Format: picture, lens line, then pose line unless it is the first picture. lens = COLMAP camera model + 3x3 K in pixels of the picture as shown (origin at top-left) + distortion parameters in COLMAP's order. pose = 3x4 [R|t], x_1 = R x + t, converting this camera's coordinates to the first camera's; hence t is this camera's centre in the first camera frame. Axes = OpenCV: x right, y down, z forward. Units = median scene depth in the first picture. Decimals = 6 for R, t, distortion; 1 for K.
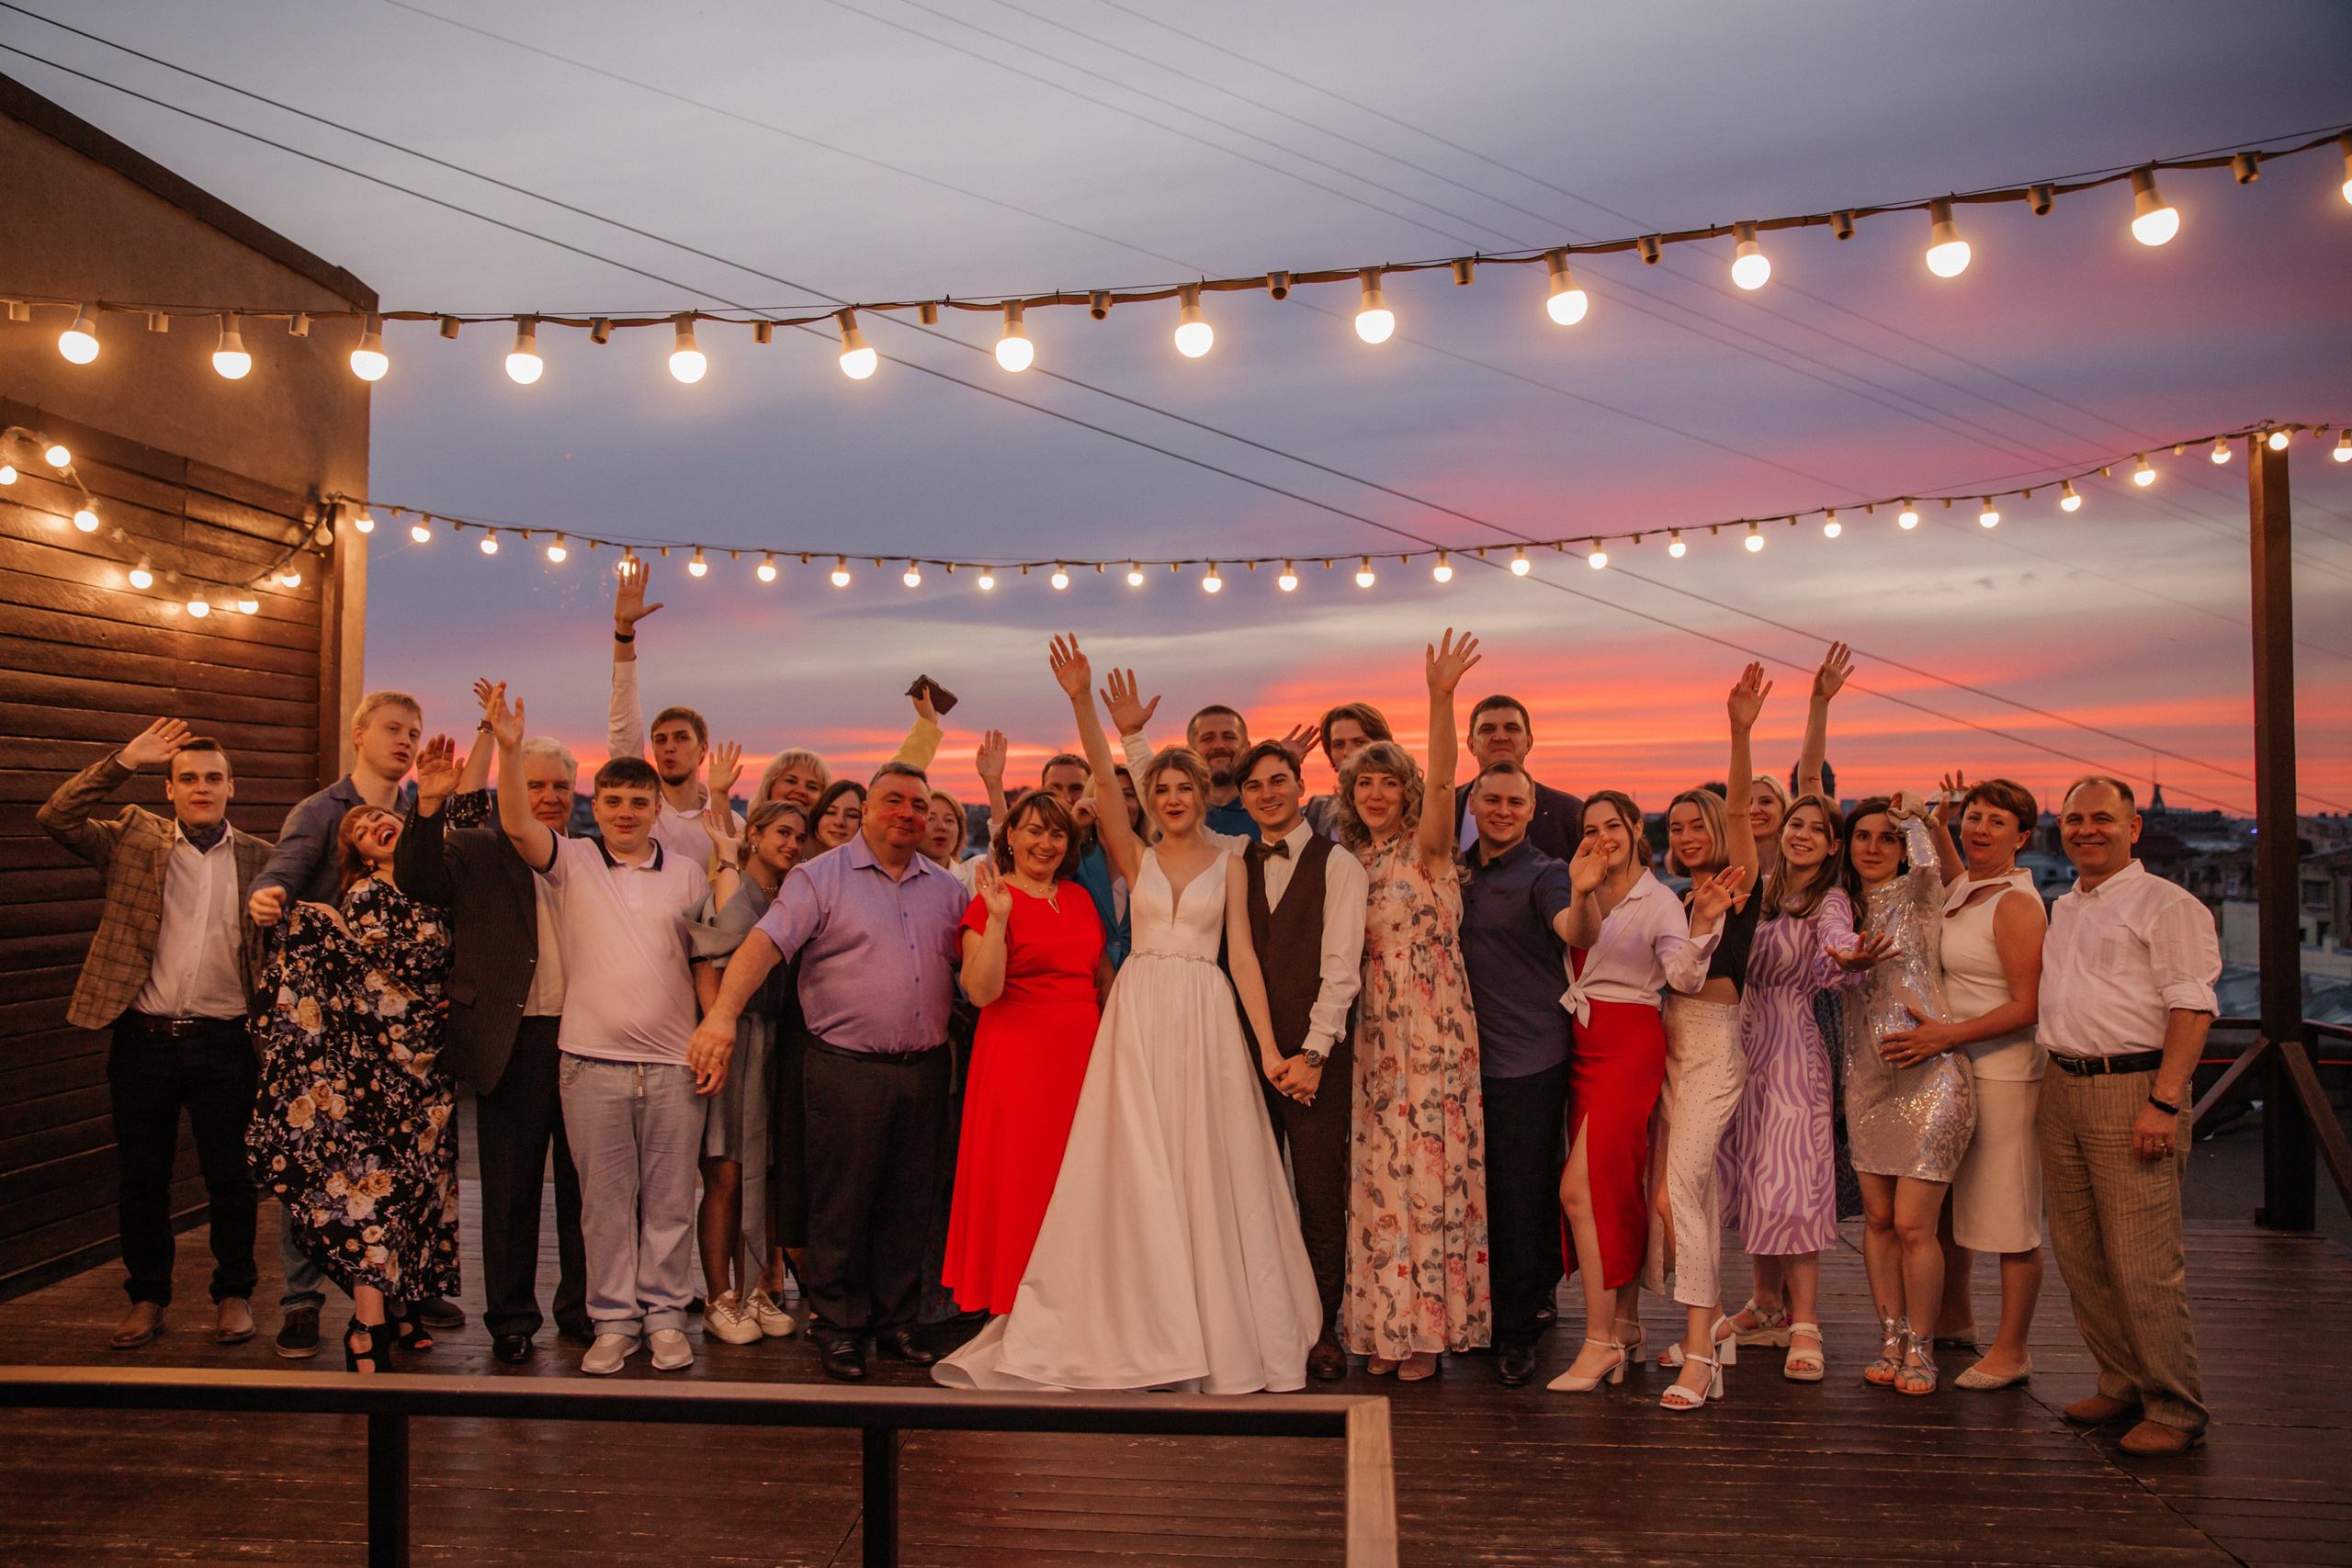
lens RADIAL K [[1823.7, 0, 1172.9], [0, 1823.7, 777.2], [0, 0, 1]] dist [-0.040678, 0.018322]
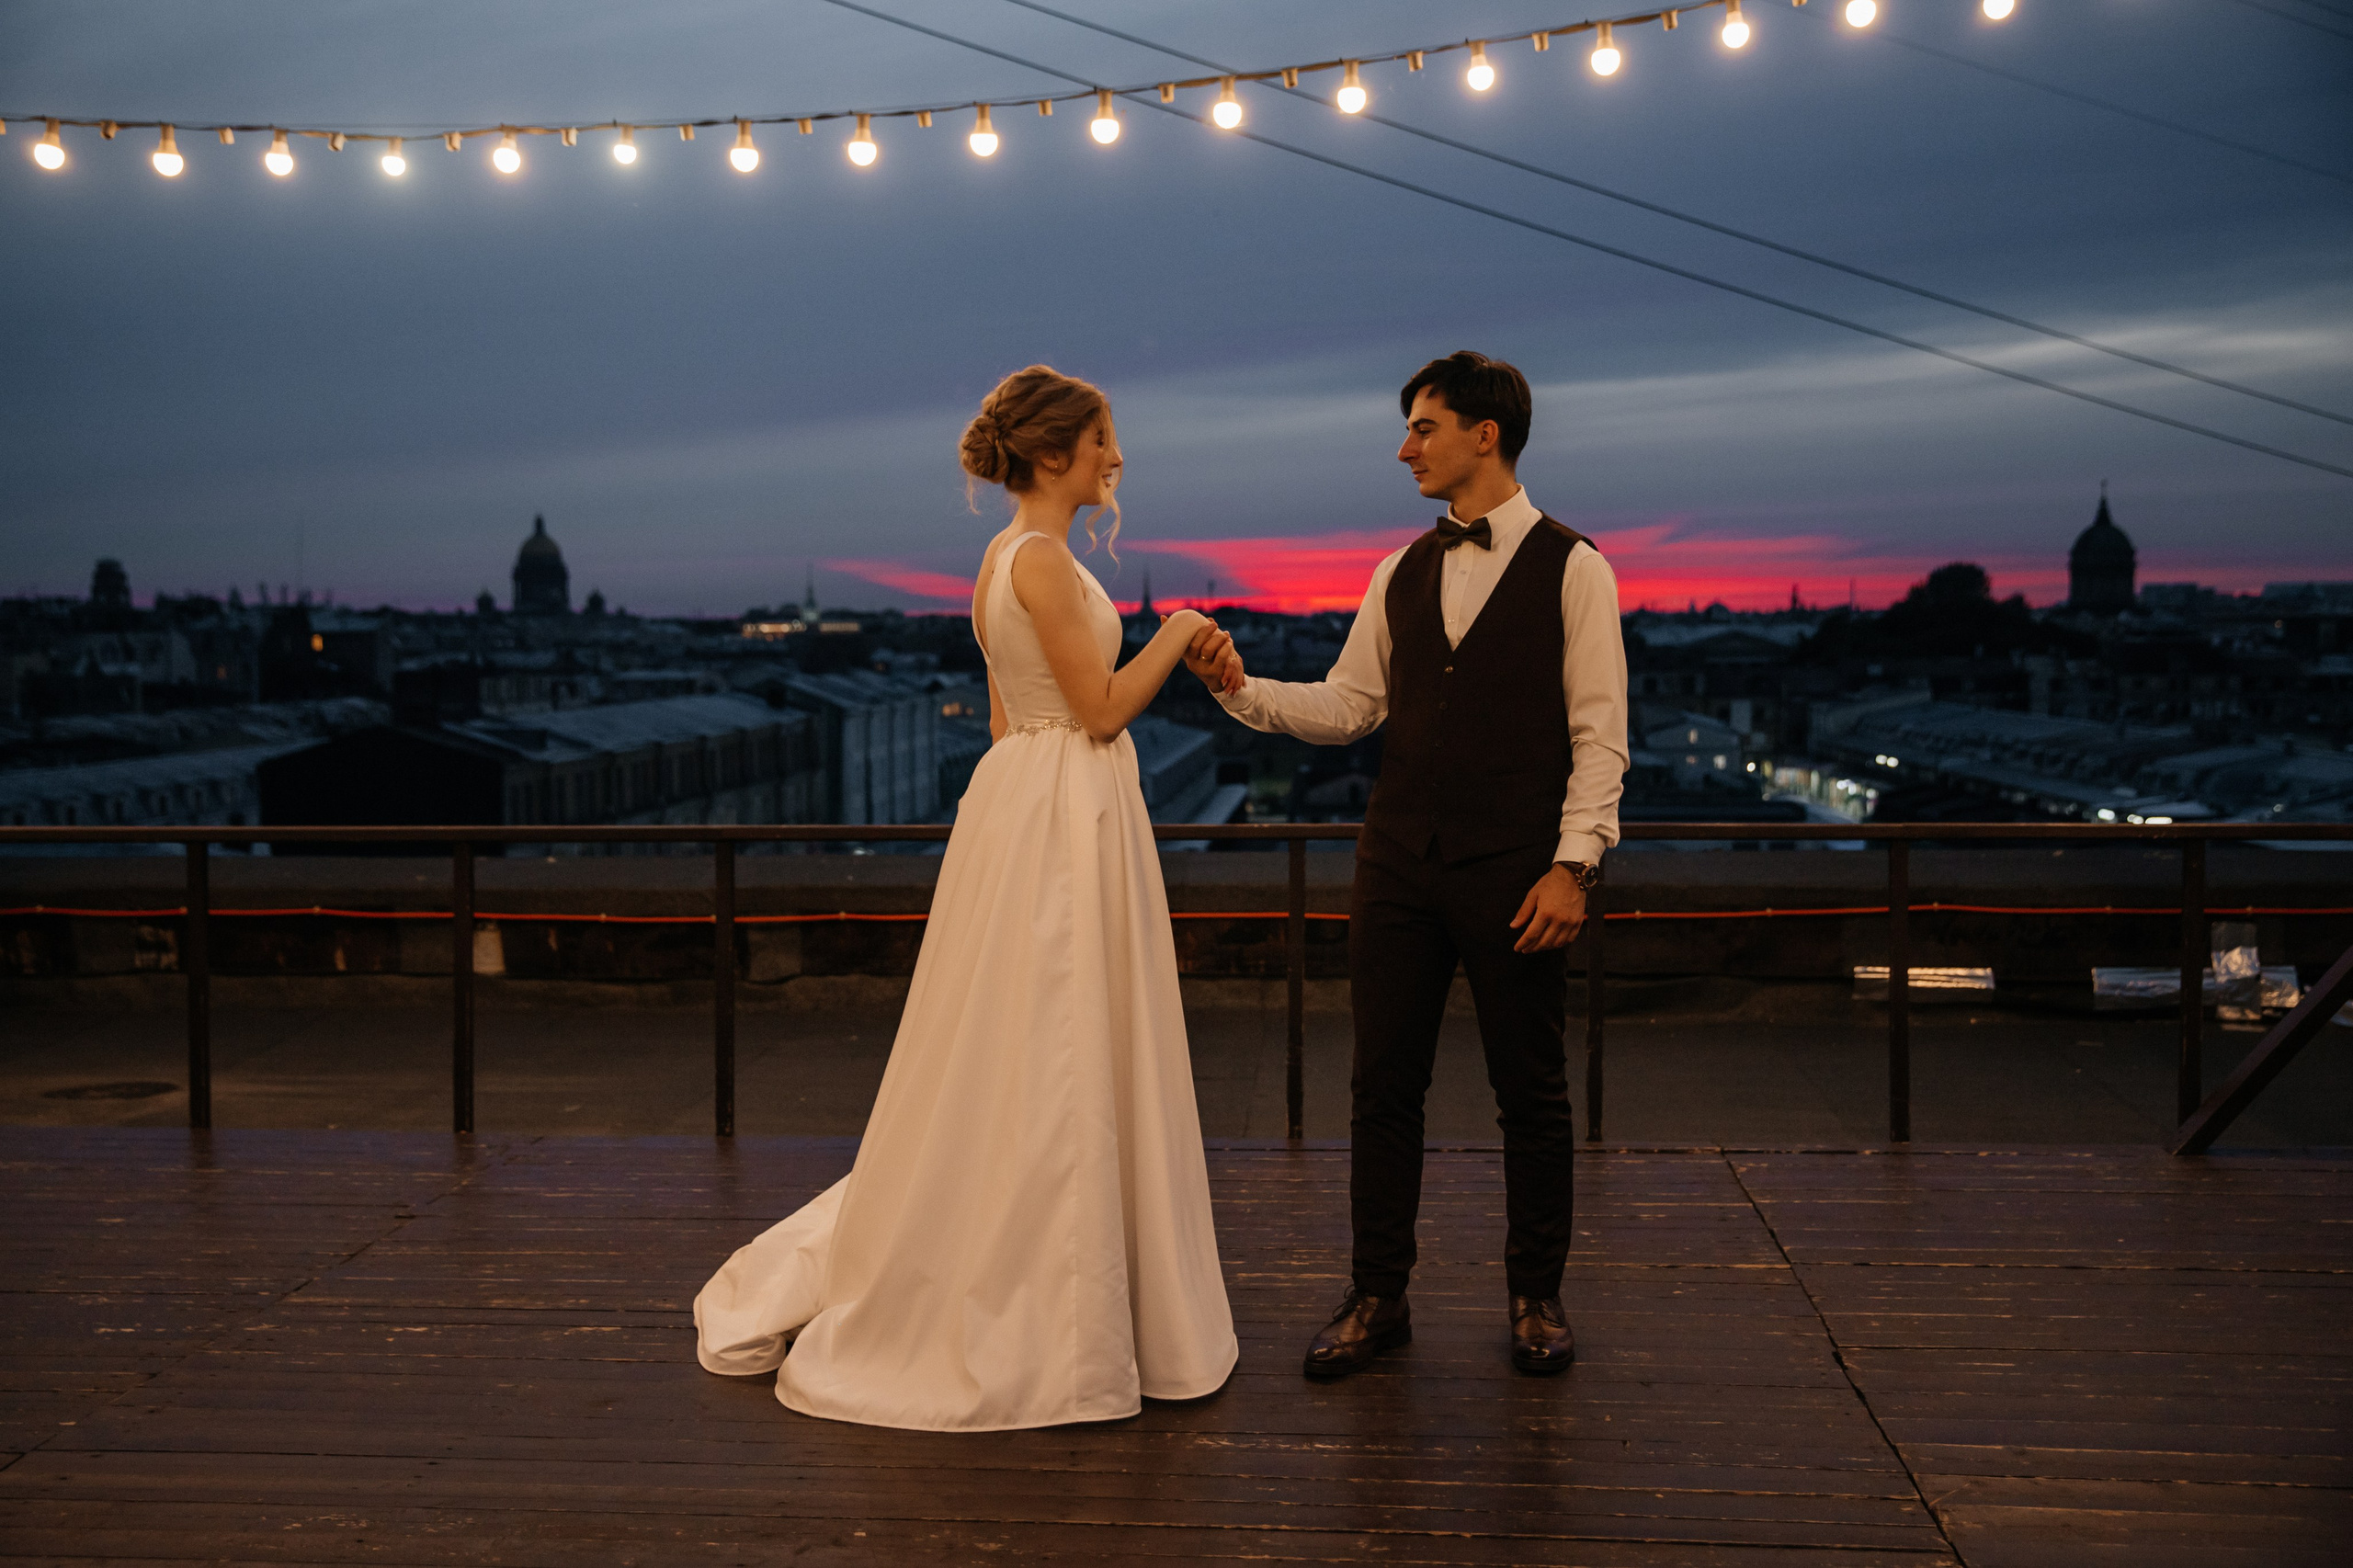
lens RADIAL K [[2423.4, 0, 1189.4], [0, 2423.4, 790.4], [0, 0, 1]] dist [0.040468, 0.000000]
pose [[0.999403, -0.016599, -0.030310, 0.192665], [0.019148, 0.996127, 0.085817, 0.041569], [0.028768, -0.086346, 0.995850, 0.148664]]
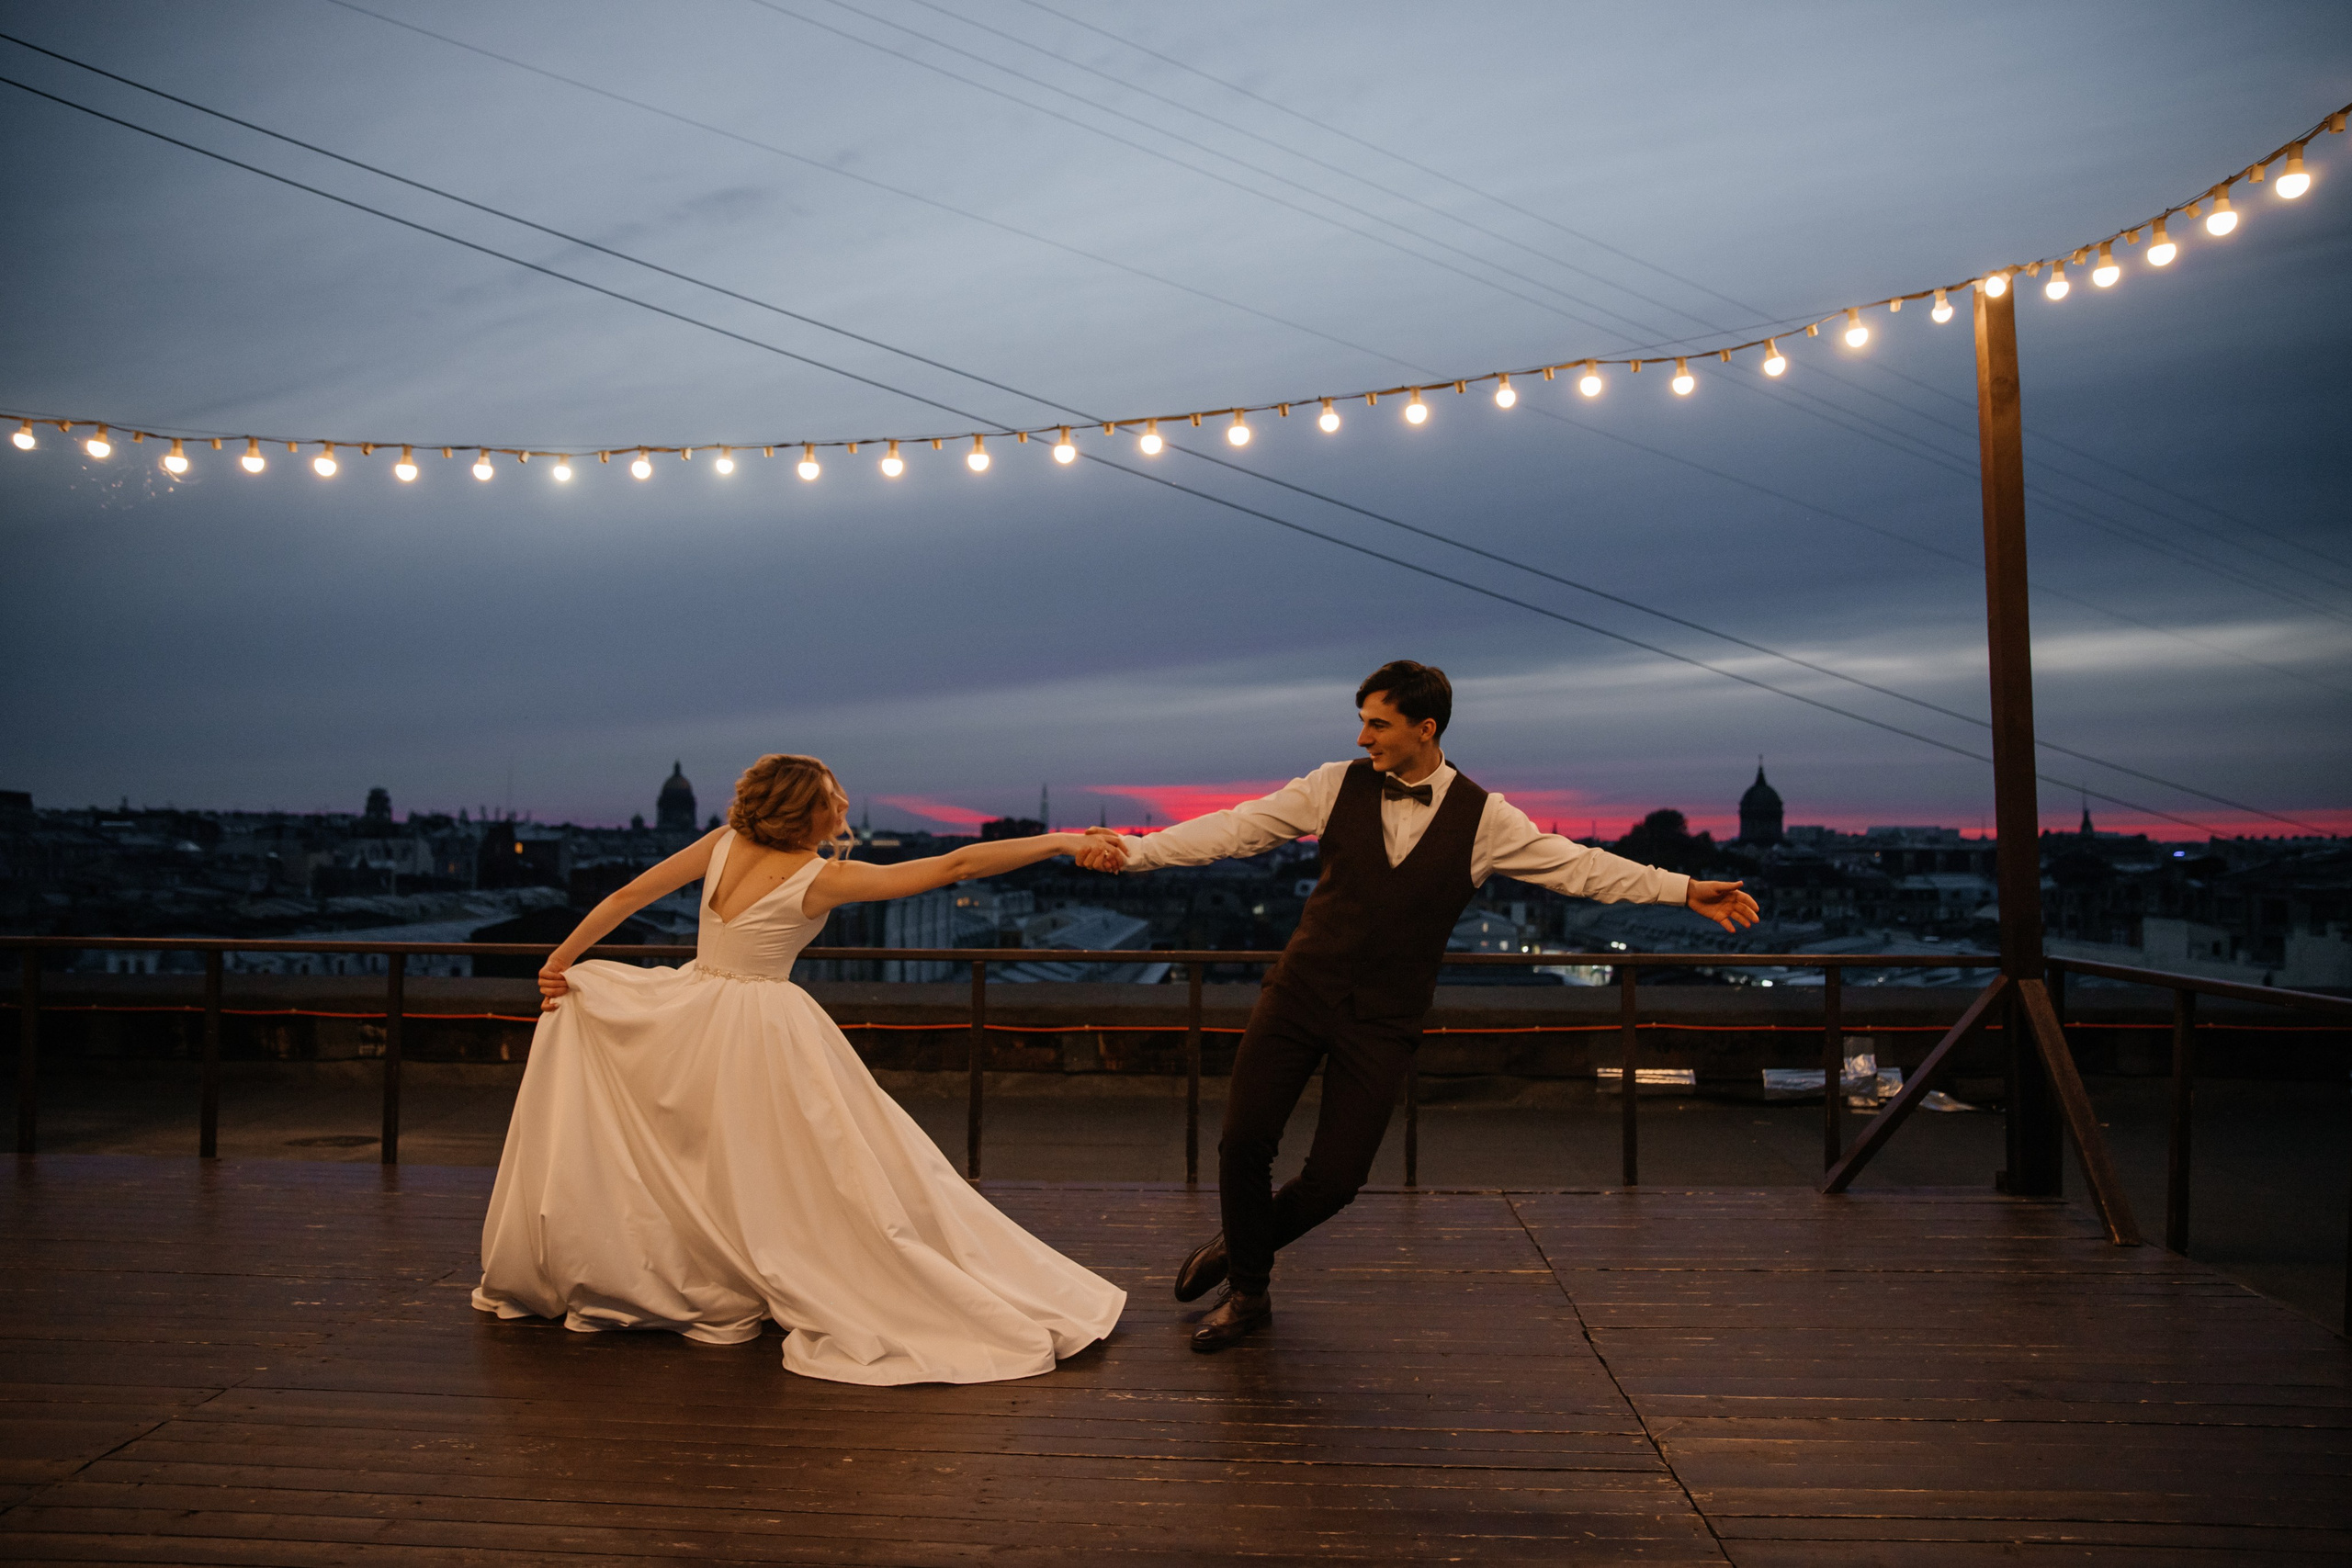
lens RADIAL K [[1709.7, 0, 1189.1], [0, 1709.7, 791.0], [0, 0, 1]] dist [-0.072099, 0.050812]
pose [[0.999982, -0.004854, 0.003393, 0.198718], [0.004904, 0.999879, -0.014794, 0.062221], [-0.003321, 0.014810, 0.999885, 0.173726]]
